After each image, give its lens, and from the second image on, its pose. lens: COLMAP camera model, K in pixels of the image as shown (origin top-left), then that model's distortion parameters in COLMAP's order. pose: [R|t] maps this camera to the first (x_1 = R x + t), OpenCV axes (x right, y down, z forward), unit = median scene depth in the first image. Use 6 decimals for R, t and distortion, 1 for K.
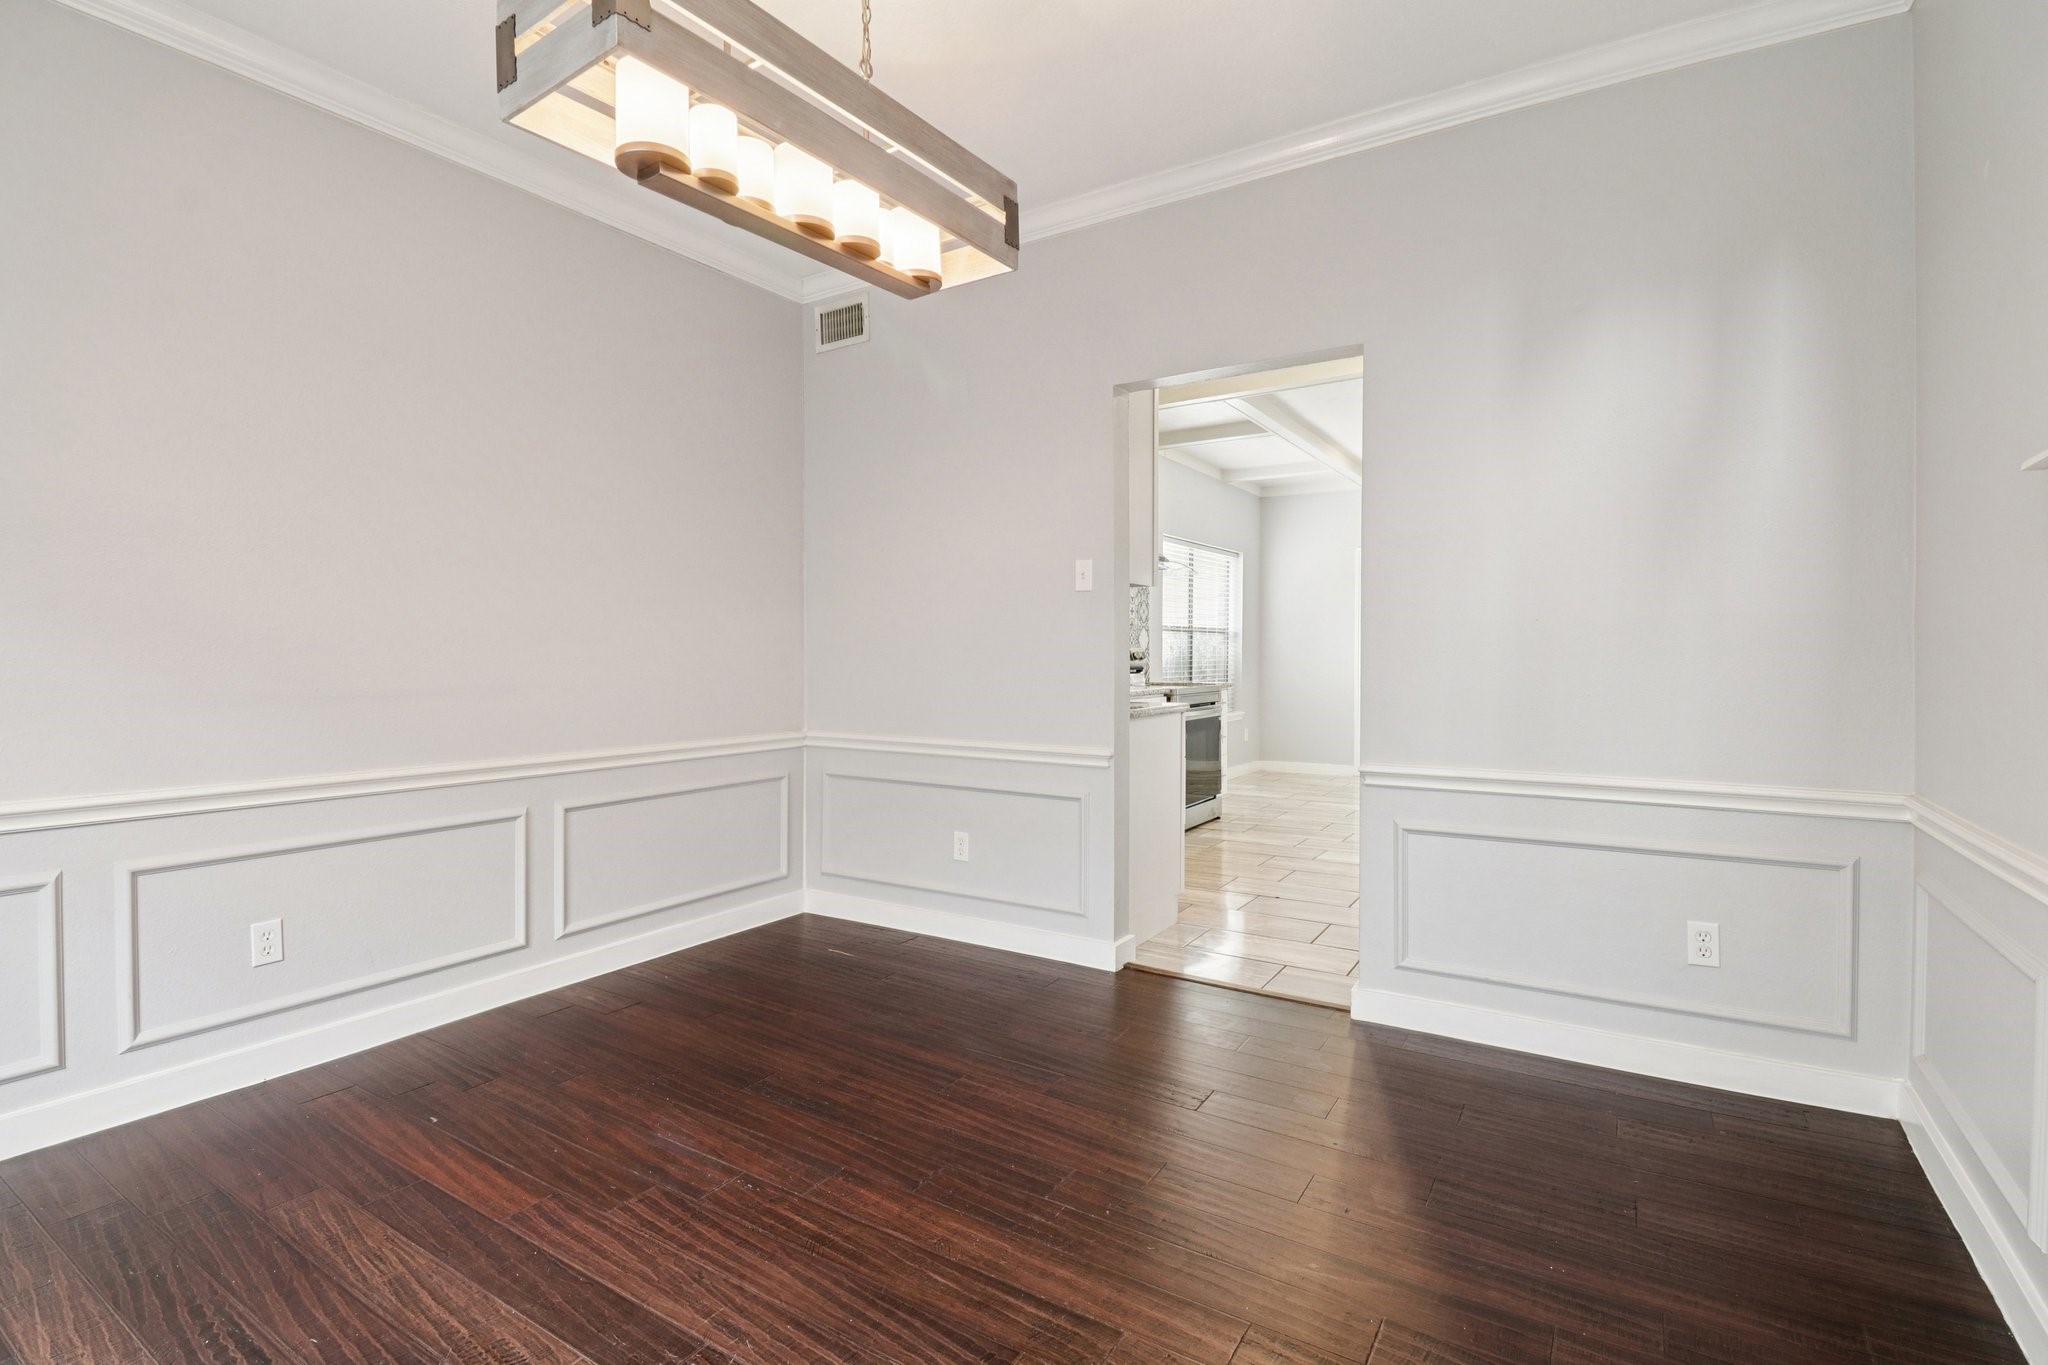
lens RADIAL K [[962.2, 0, 1019.8], [0, 962.2, 678.2], [0, 0, 1]] dist [0.015482, -0.021180]
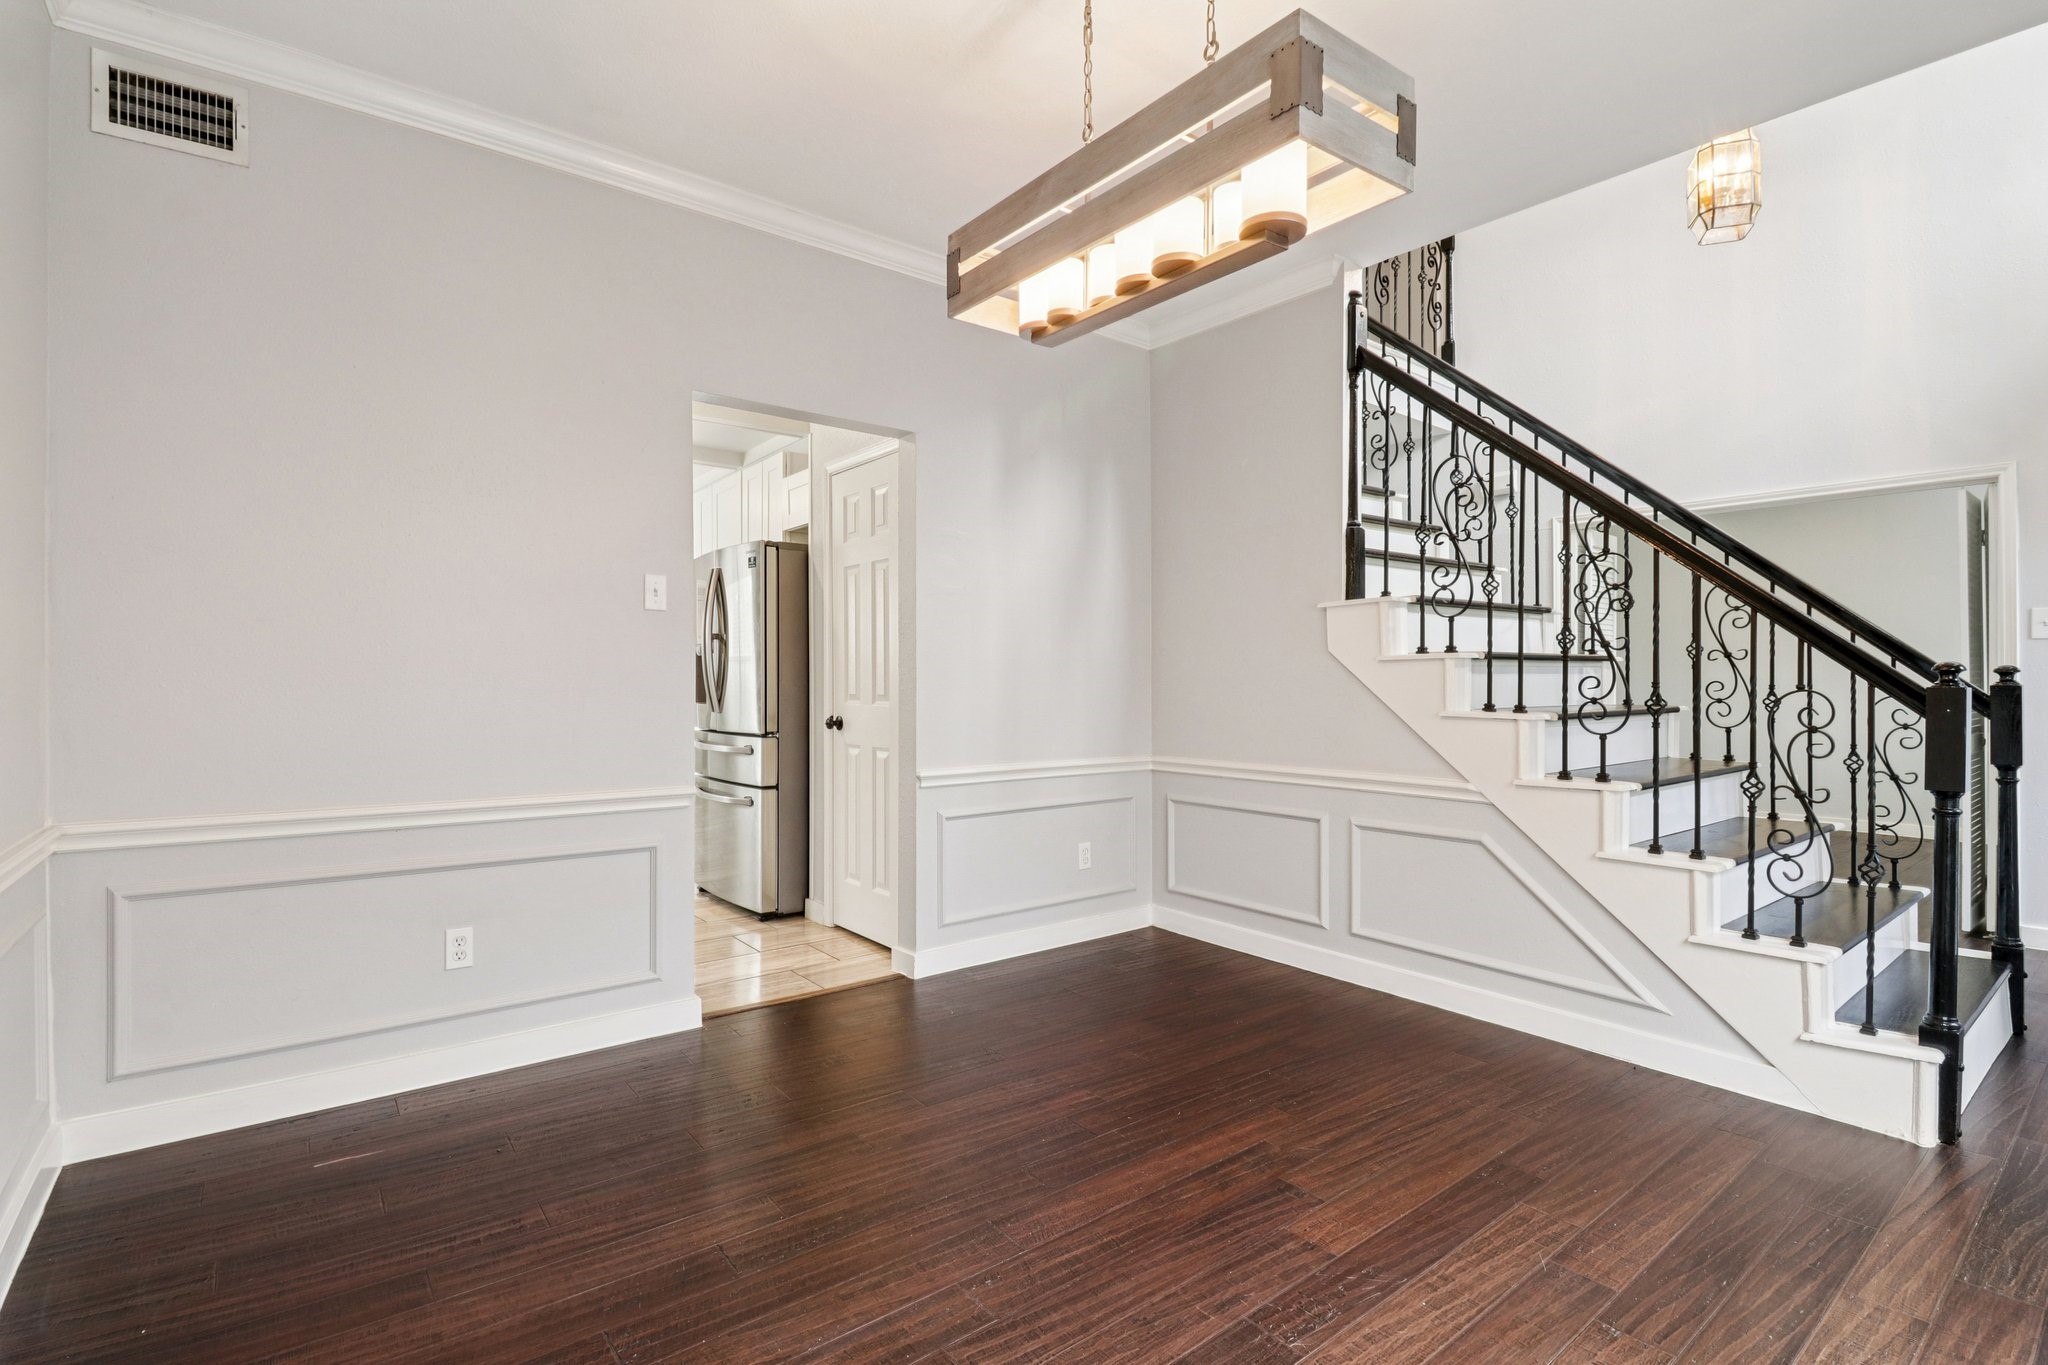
lens RADIAL K [[962.2, 0, 1019.8], [0, 962.2, 678.2], [0, 0, 1]] dist [0.015482, -0.021180]
pose [[0.322832, 0.006080, 0.946437, -0.903273], [0.014220, 0.999835, -0.011273, -0.018160], [-0.946350, 0.017098, 0.322692, 0.543886]]
